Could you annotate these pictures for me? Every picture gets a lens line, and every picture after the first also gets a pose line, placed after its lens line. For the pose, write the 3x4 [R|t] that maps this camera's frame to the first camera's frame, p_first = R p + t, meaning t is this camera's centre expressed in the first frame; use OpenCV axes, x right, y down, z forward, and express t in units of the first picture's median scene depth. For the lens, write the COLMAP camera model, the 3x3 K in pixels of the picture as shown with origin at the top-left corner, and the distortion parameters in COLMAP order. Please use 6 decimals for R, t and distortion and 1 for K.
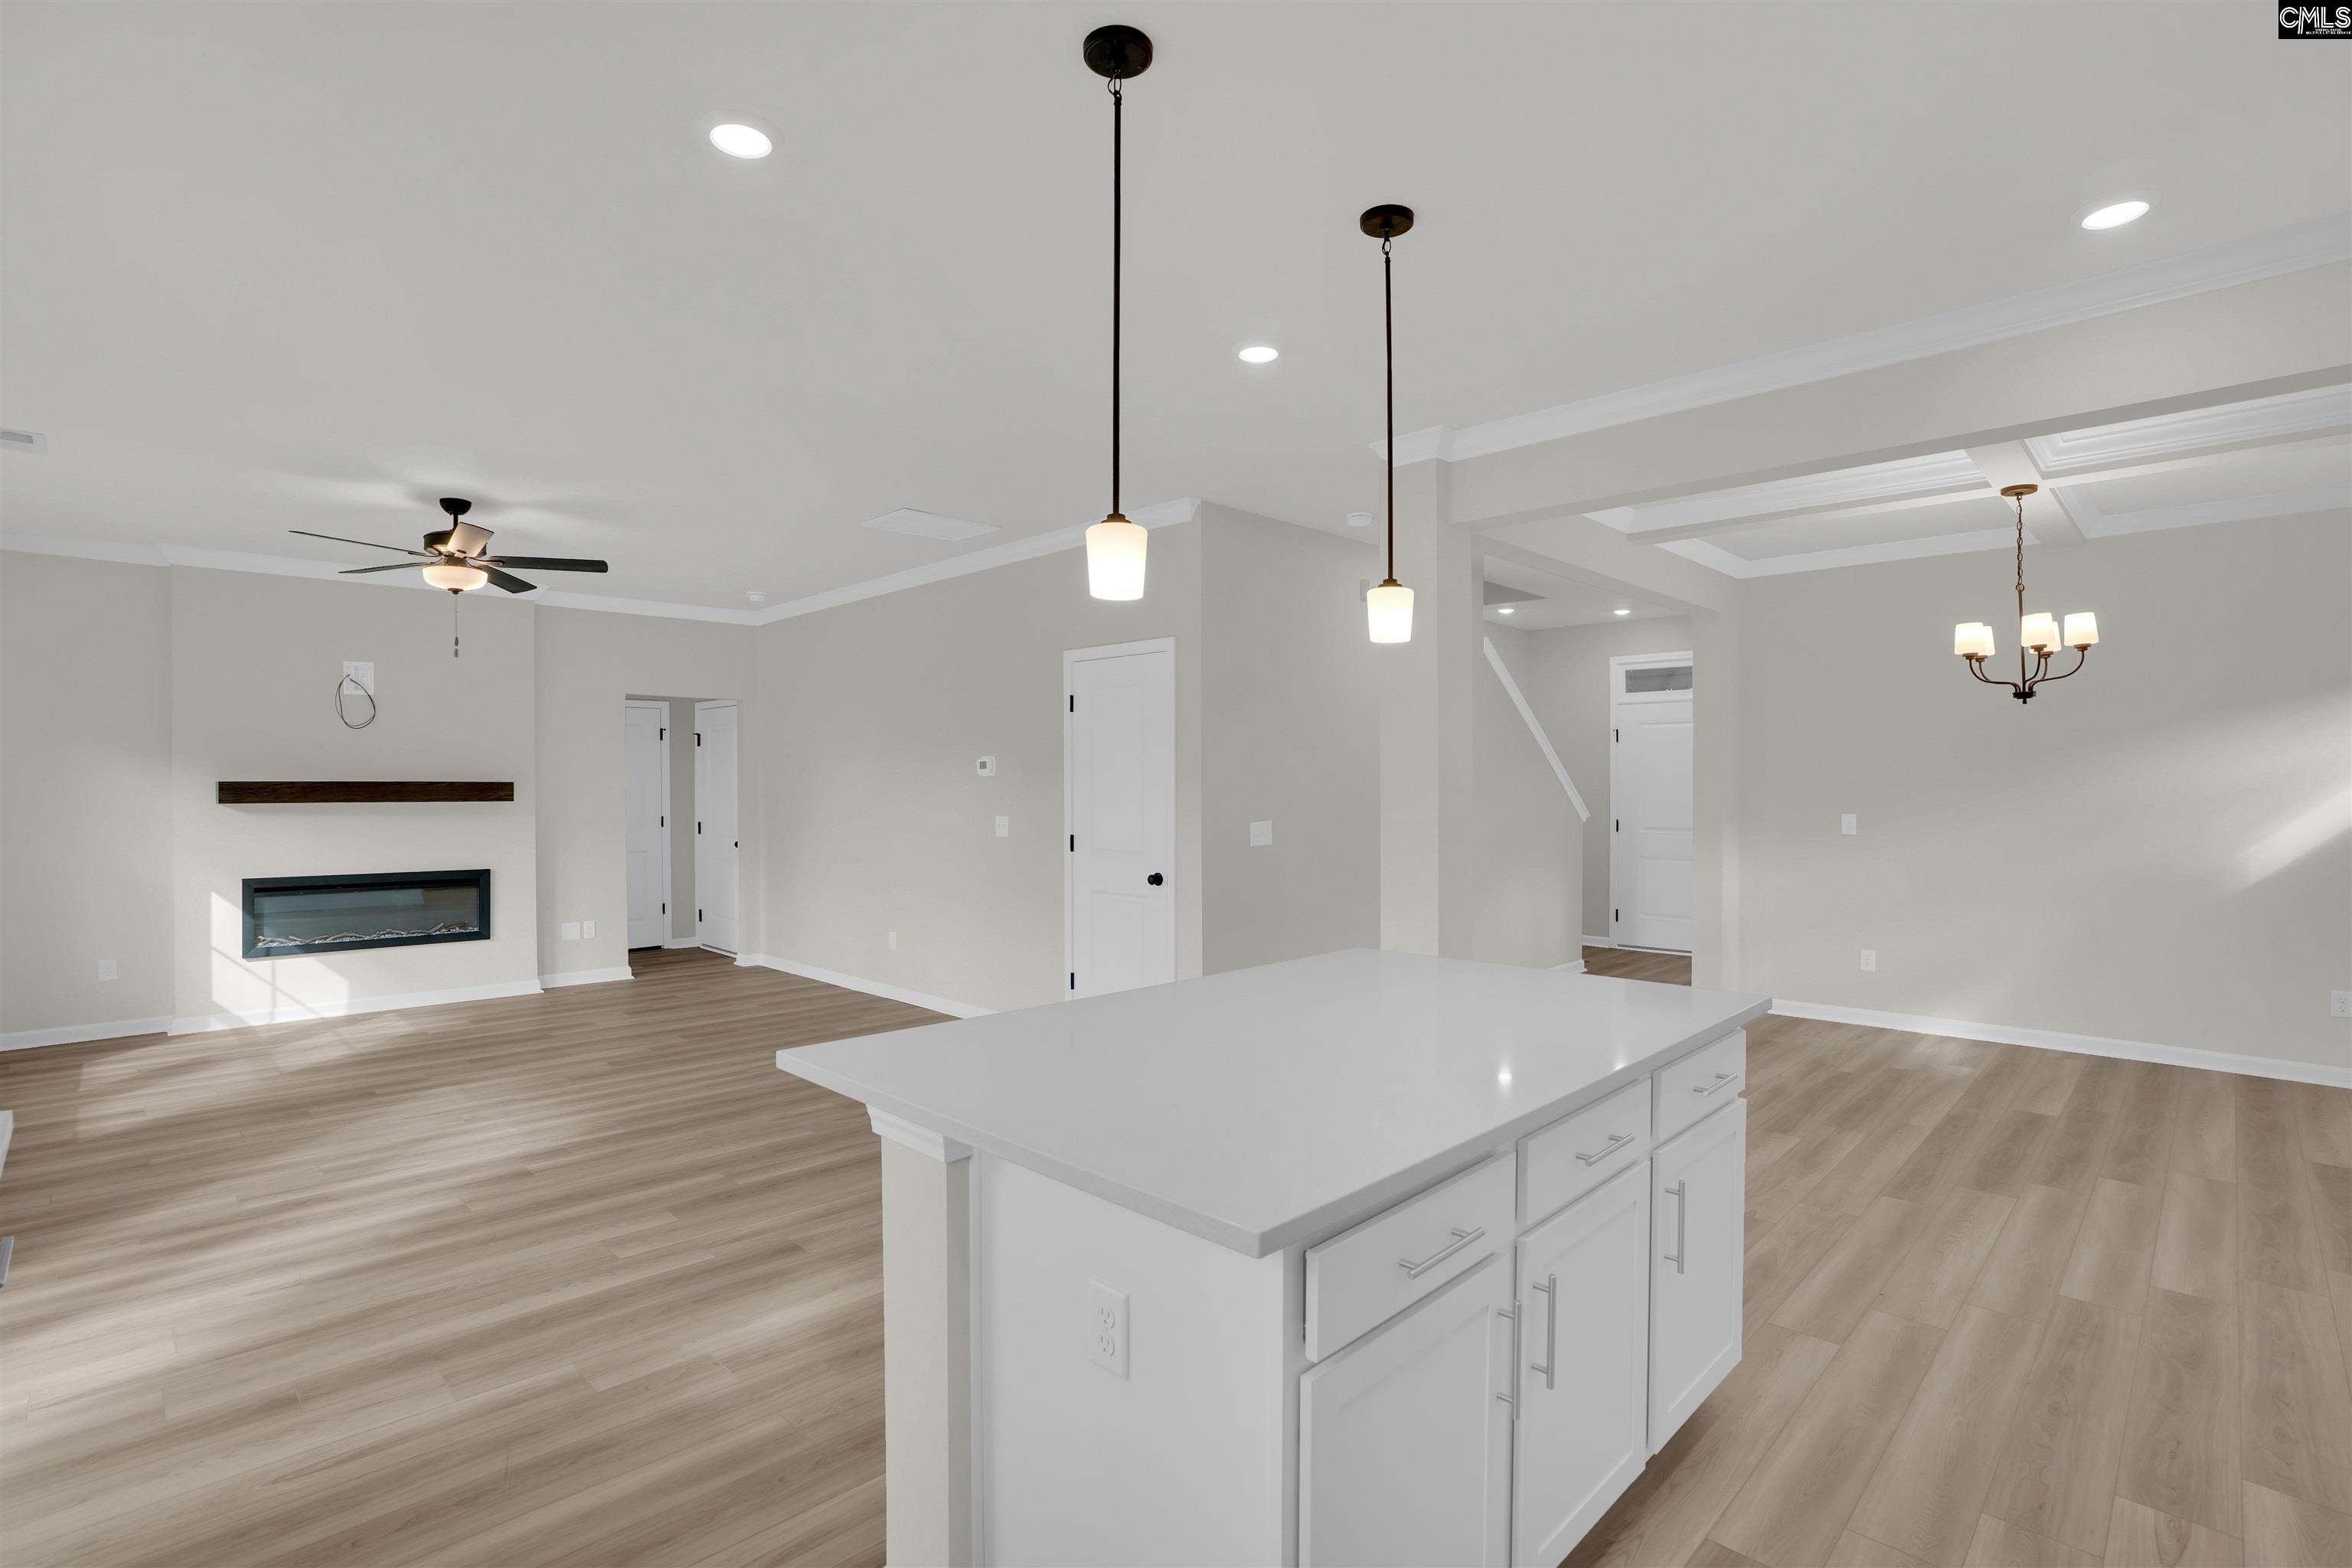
lens RADIAL K [[1093.8, 0, 1077.4], [0, 1093.8, 799.2], [0, 0, 1]] dist [-0.050091, 0.013334]
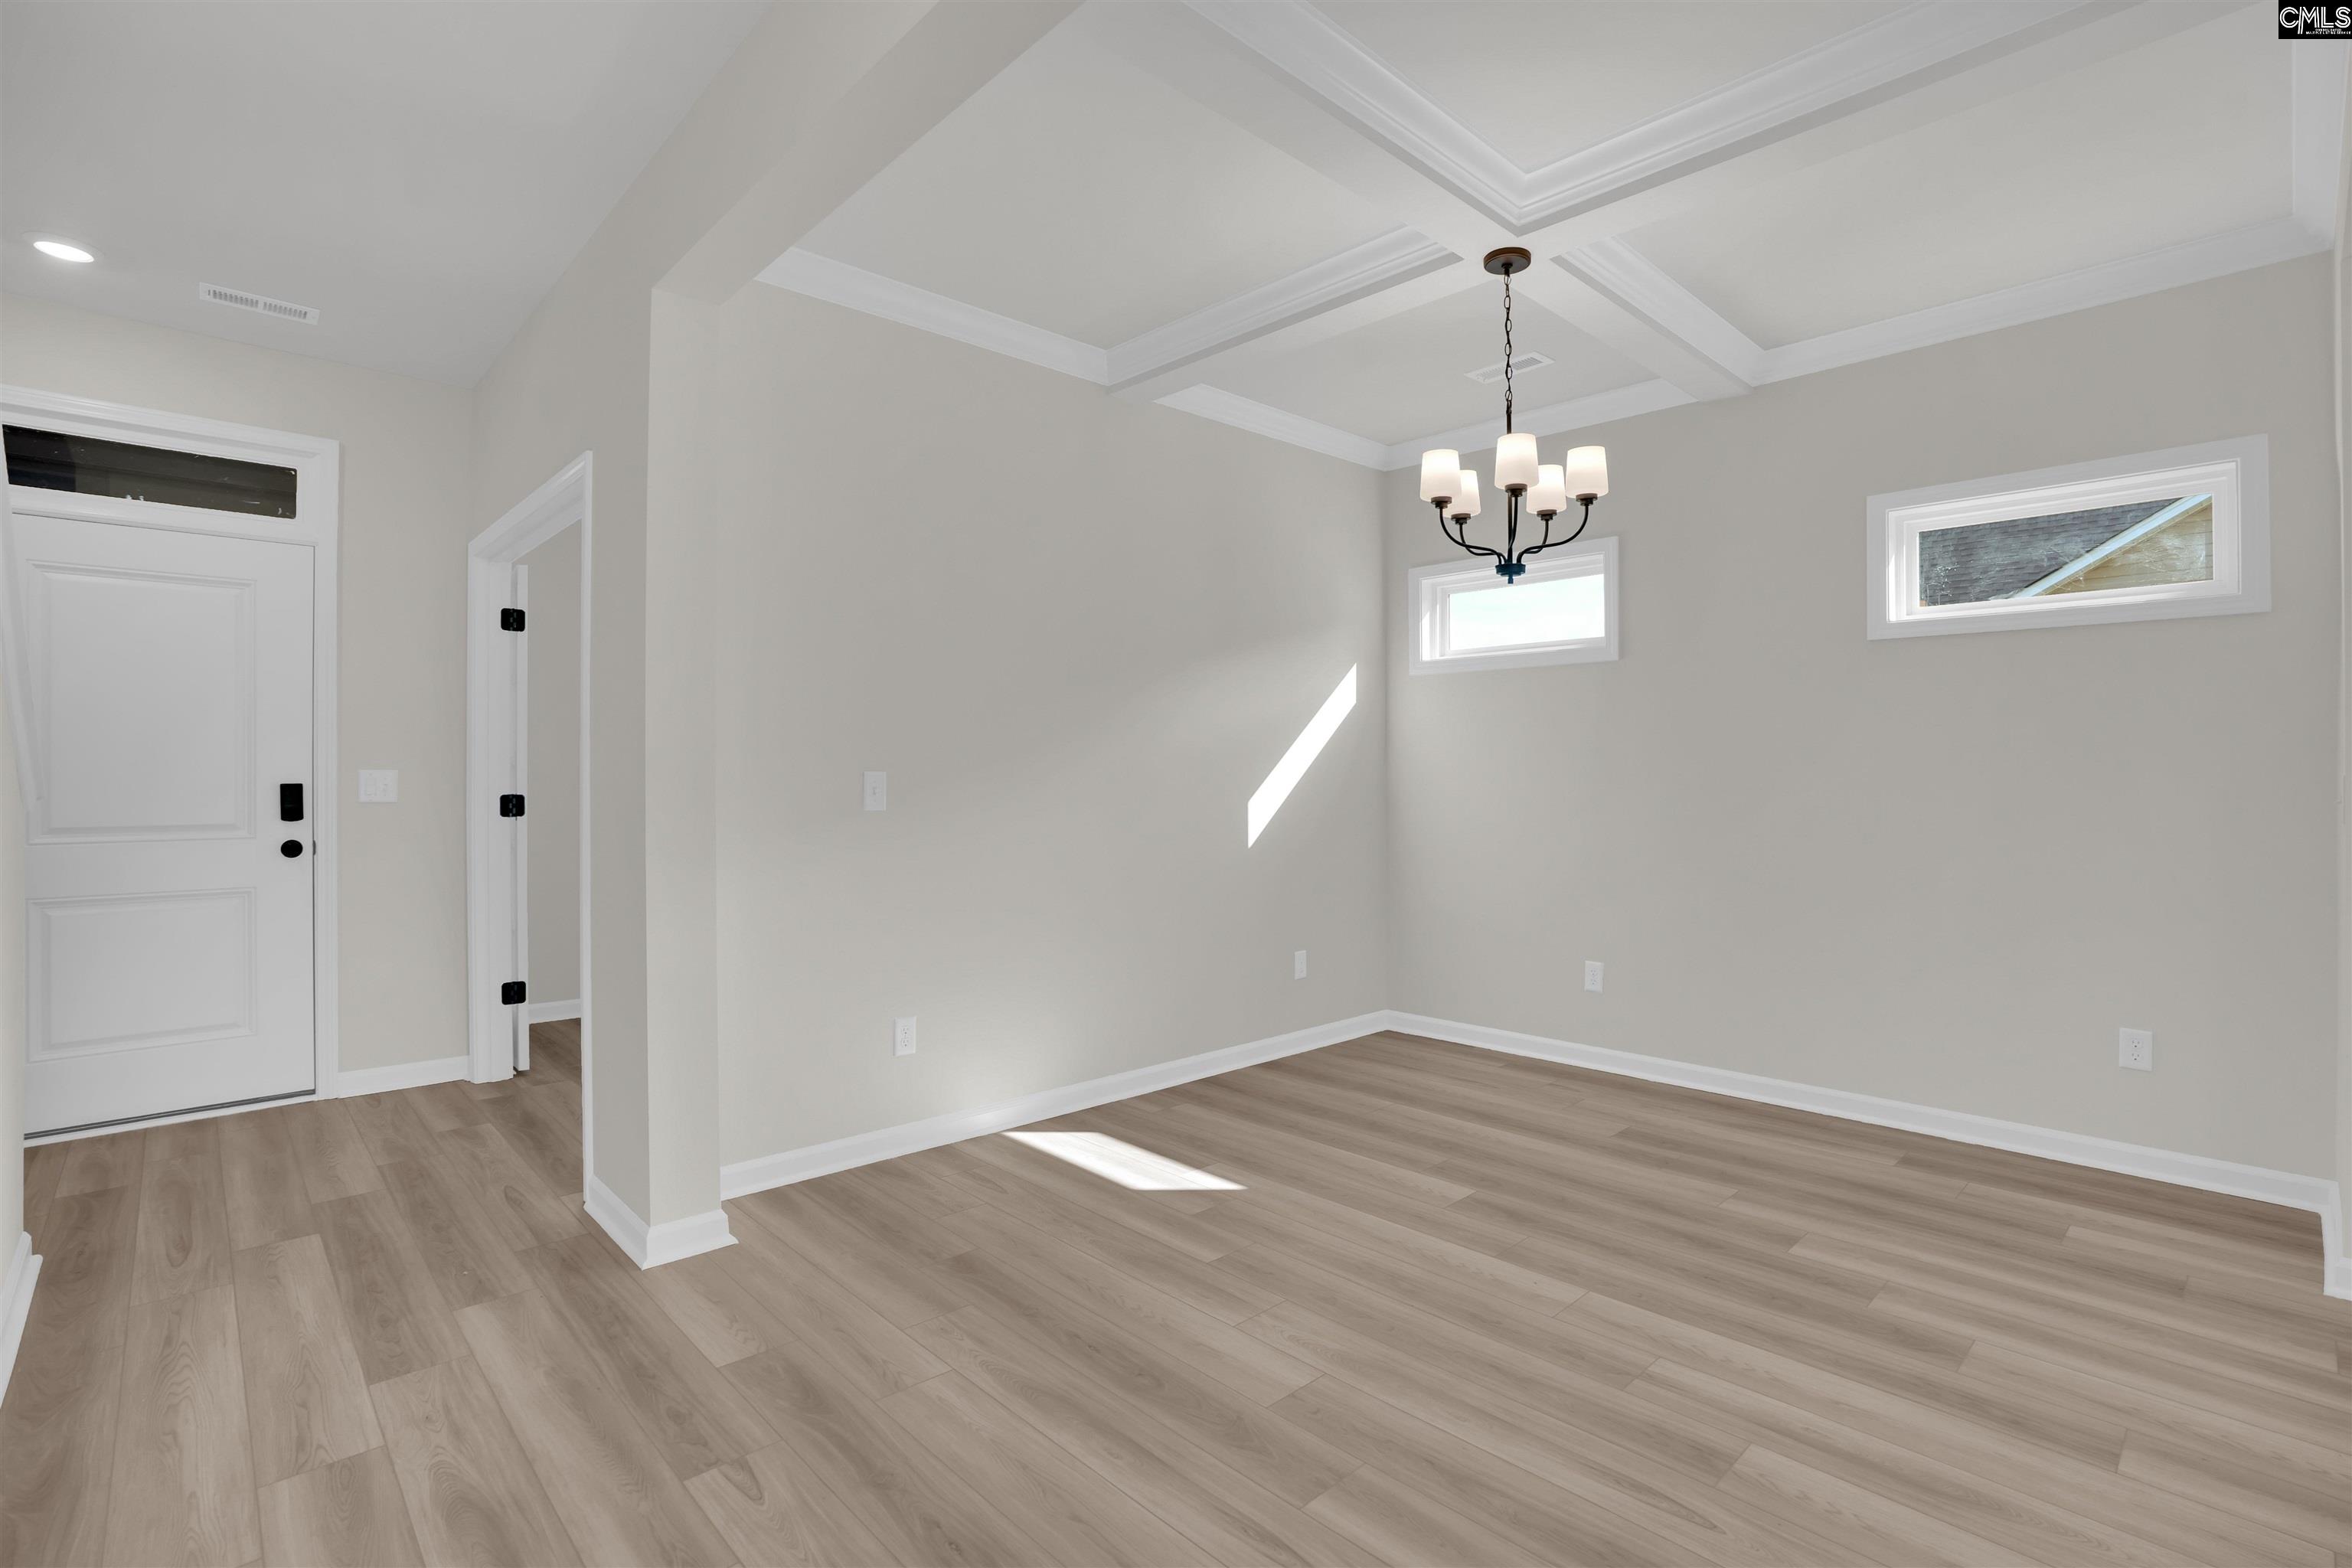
lens RADIAL K [[1111.2, 0, 1292.0], [0, 1111.2, 781.4], [0, 0, 1]] dist [-0.050756, 0.016265]
pose [[-0.064037, -0.001766, 0.997946, 0.190191], [0.013167, 0.999910, 0.002614, 0.024674], [-0.997861, 0.013307, -0.064008, 1.021384]]
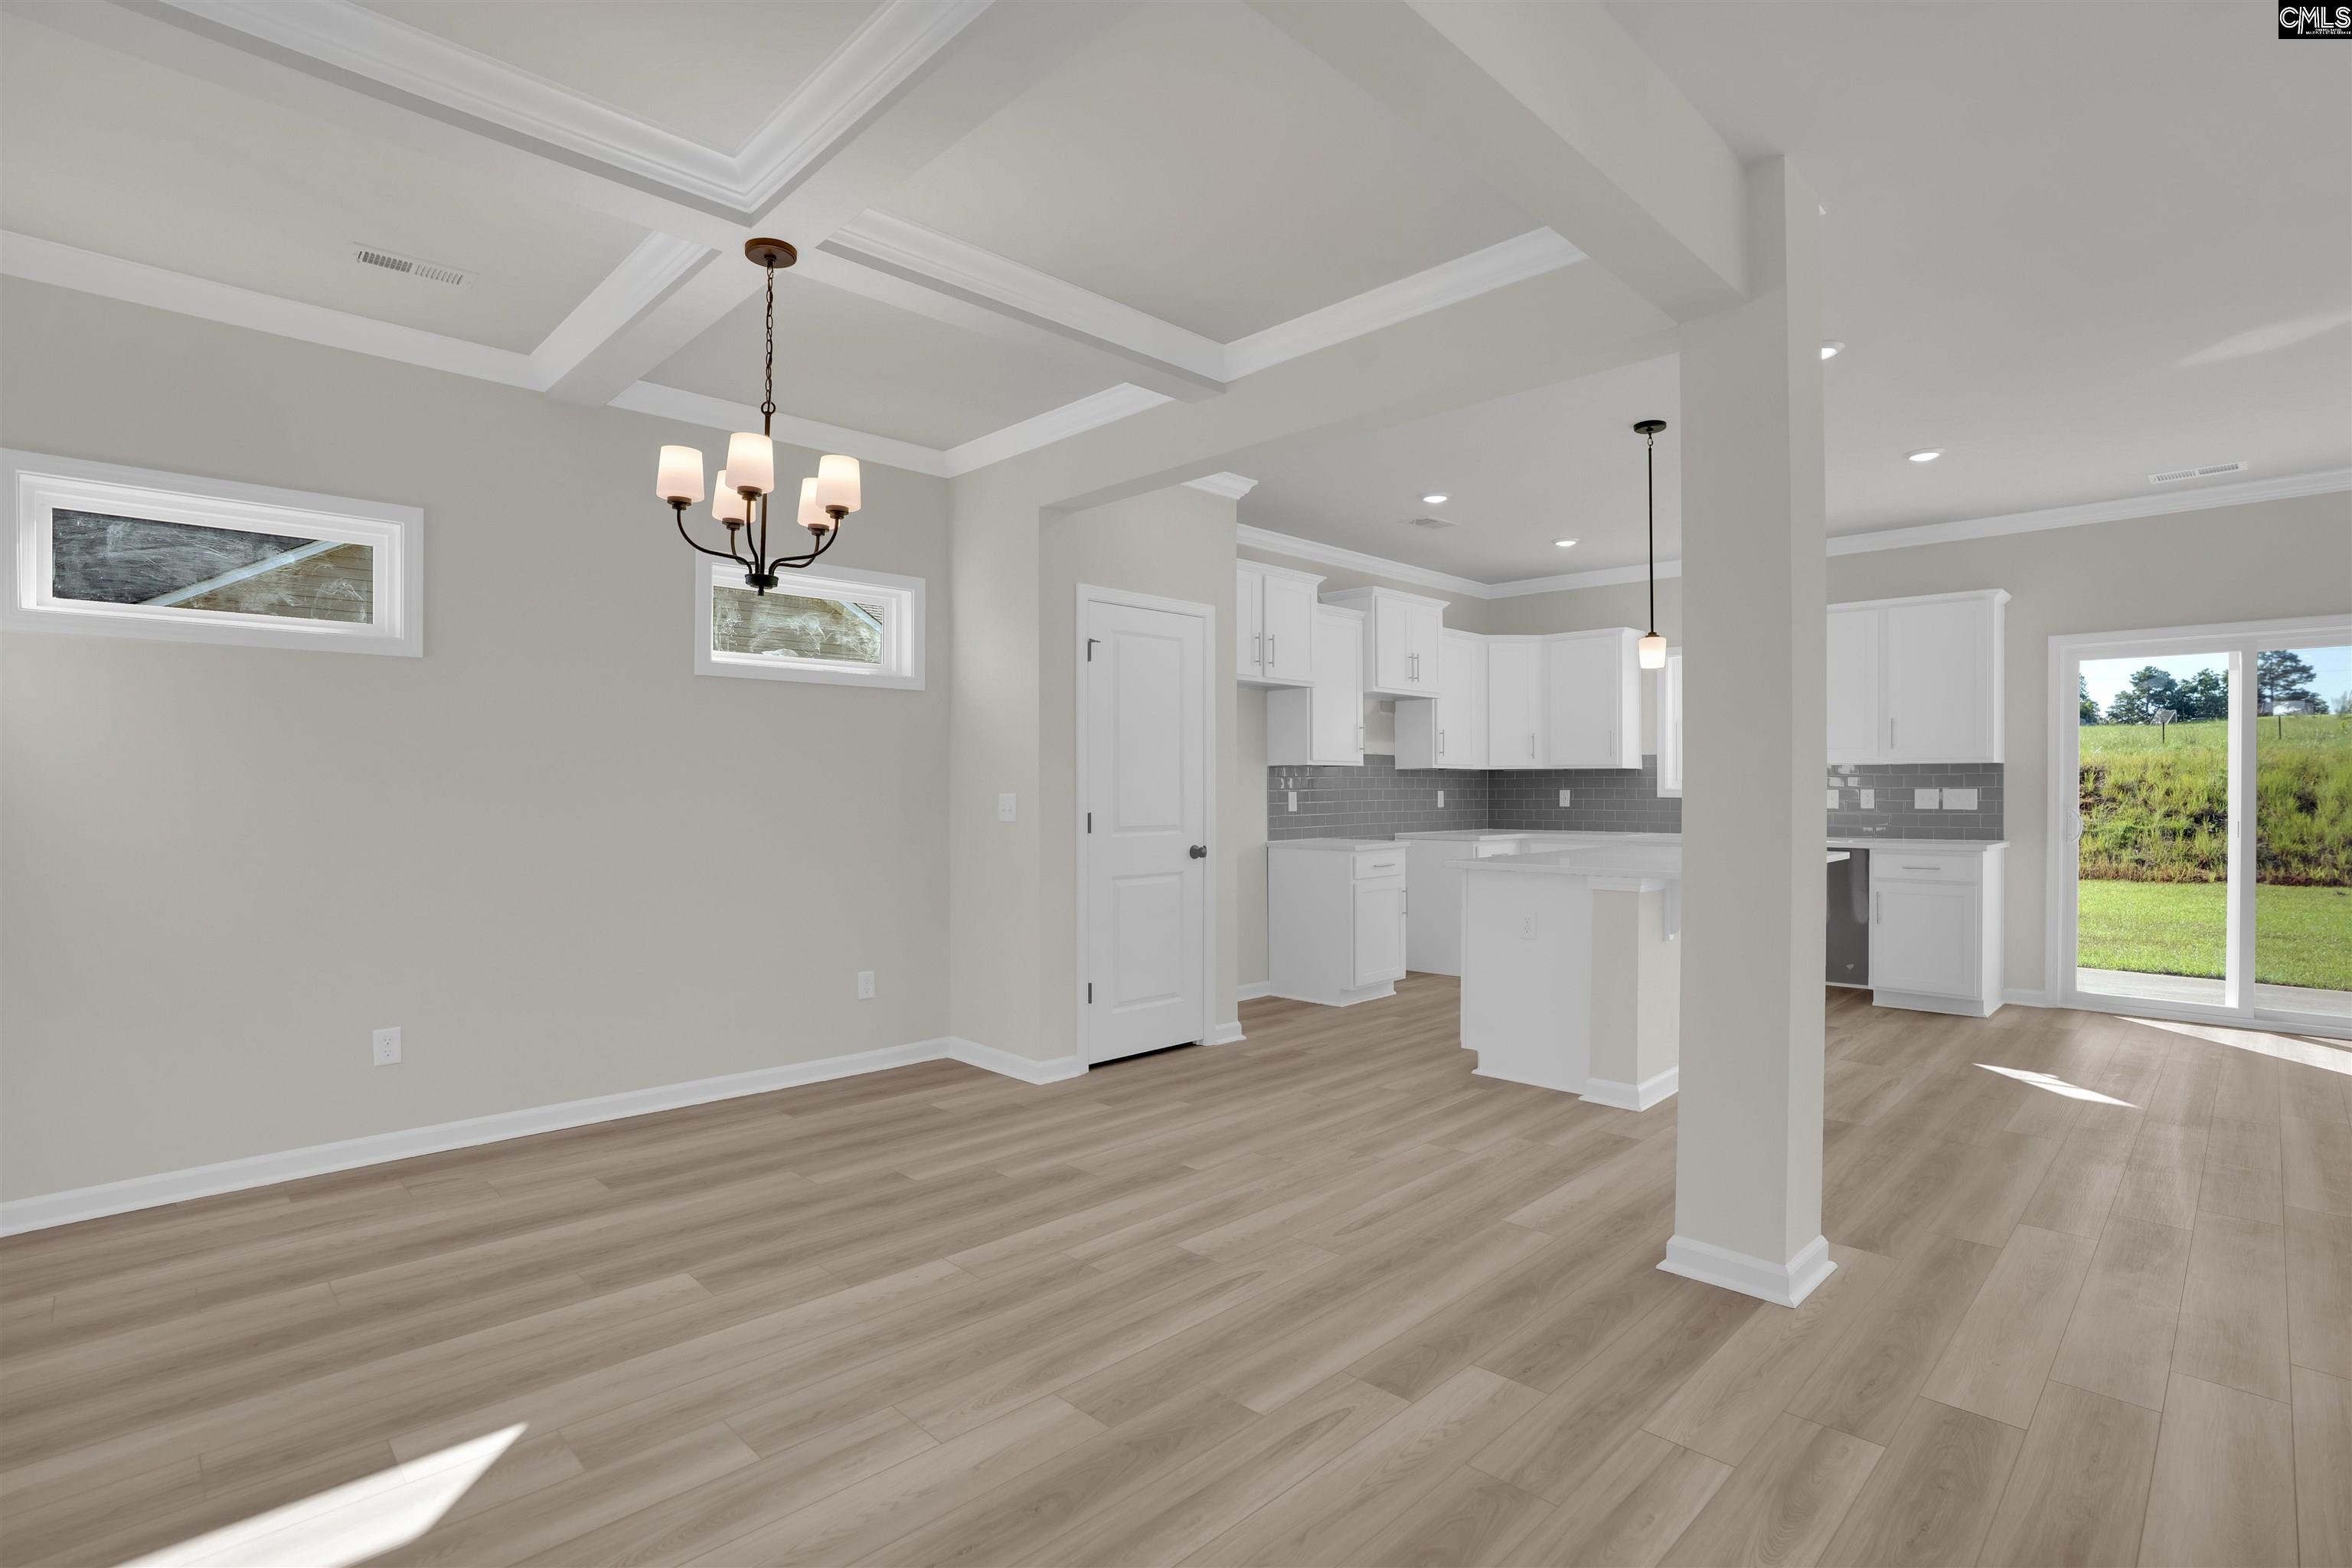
lens RADIAL K [[1116.1, 0, 1064.3], [0, 1116.1, 800.2], [0, 0, 1]] dist [-0.057133, 0.017639]
pose [[-0.999836, 0.003208, 0.017839, 0.614434], [0.003626, 0.999719, 0.023420, 0.013031], [-0.017759, 0.023481, -0.999567, 1.422294]]
